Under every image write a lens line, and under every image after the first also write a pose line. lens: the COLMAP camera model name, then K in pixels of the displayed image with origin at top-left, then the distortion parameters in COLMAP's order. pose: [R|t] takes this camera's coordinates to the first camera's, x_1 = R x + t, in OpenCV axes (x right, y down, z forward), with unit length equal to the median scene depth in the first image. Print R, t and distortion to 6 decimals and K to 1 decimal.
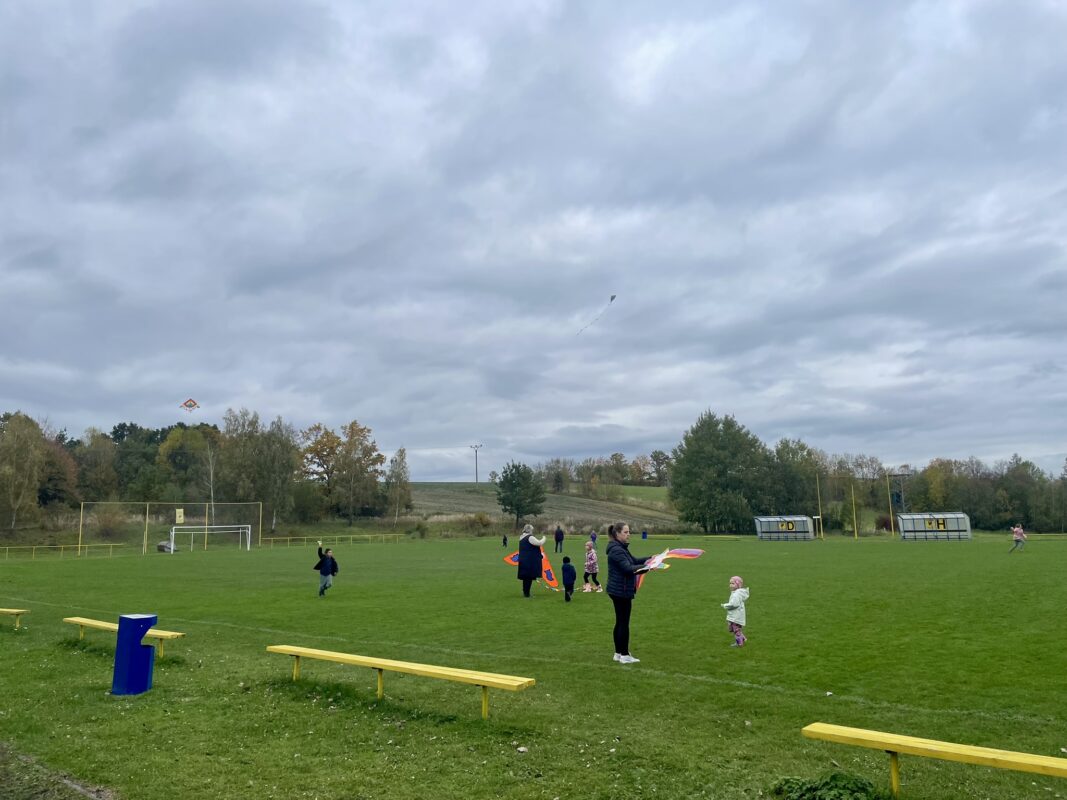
lens RADIAL K [[794.7, 0, 537.1], [0, 794.7, 395.4], [0, 0, 1]] dist [0.096593, -0.114853]
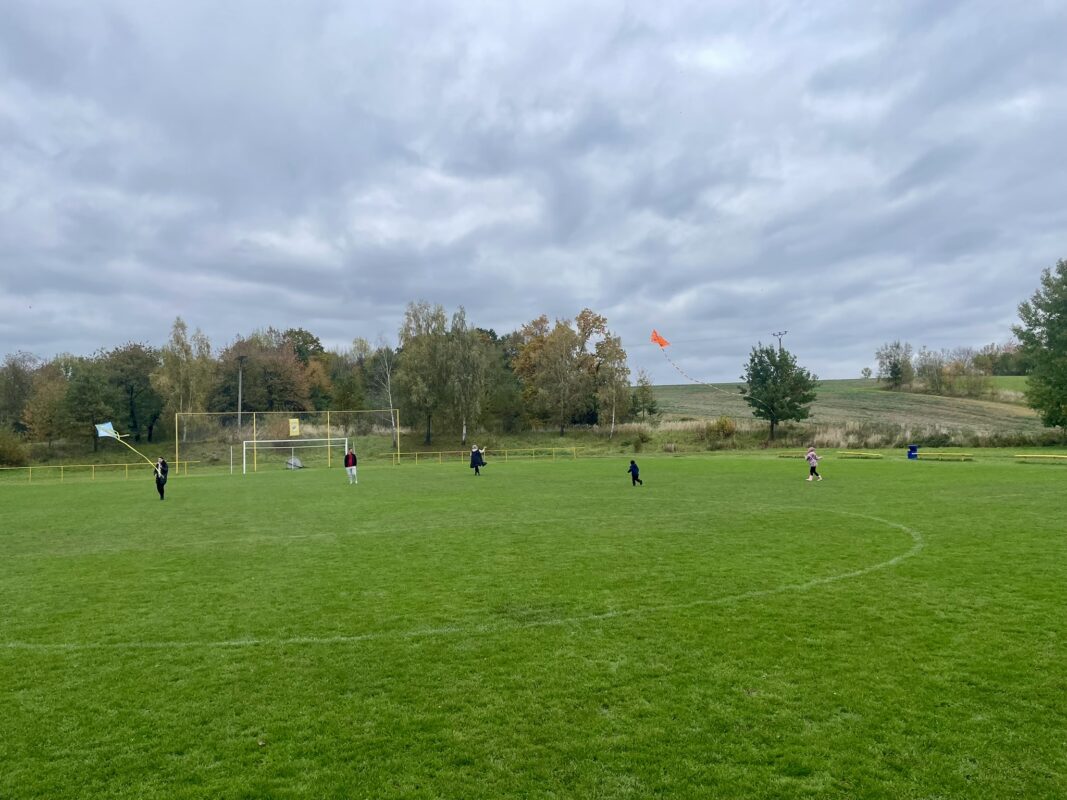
lens RADIAL K [[794.7, 0, 536.2], [0, 794.7, 391.7], [0, 0, 1]] dist [0.096593, -0.114853]
pose [[0.874911, -0.035422, -0.482986, 0.141509], [0.088611, 0.992194, 0.087748, 0.047436], [0.476108, -0.119570, 0.871220, 0.304111]]
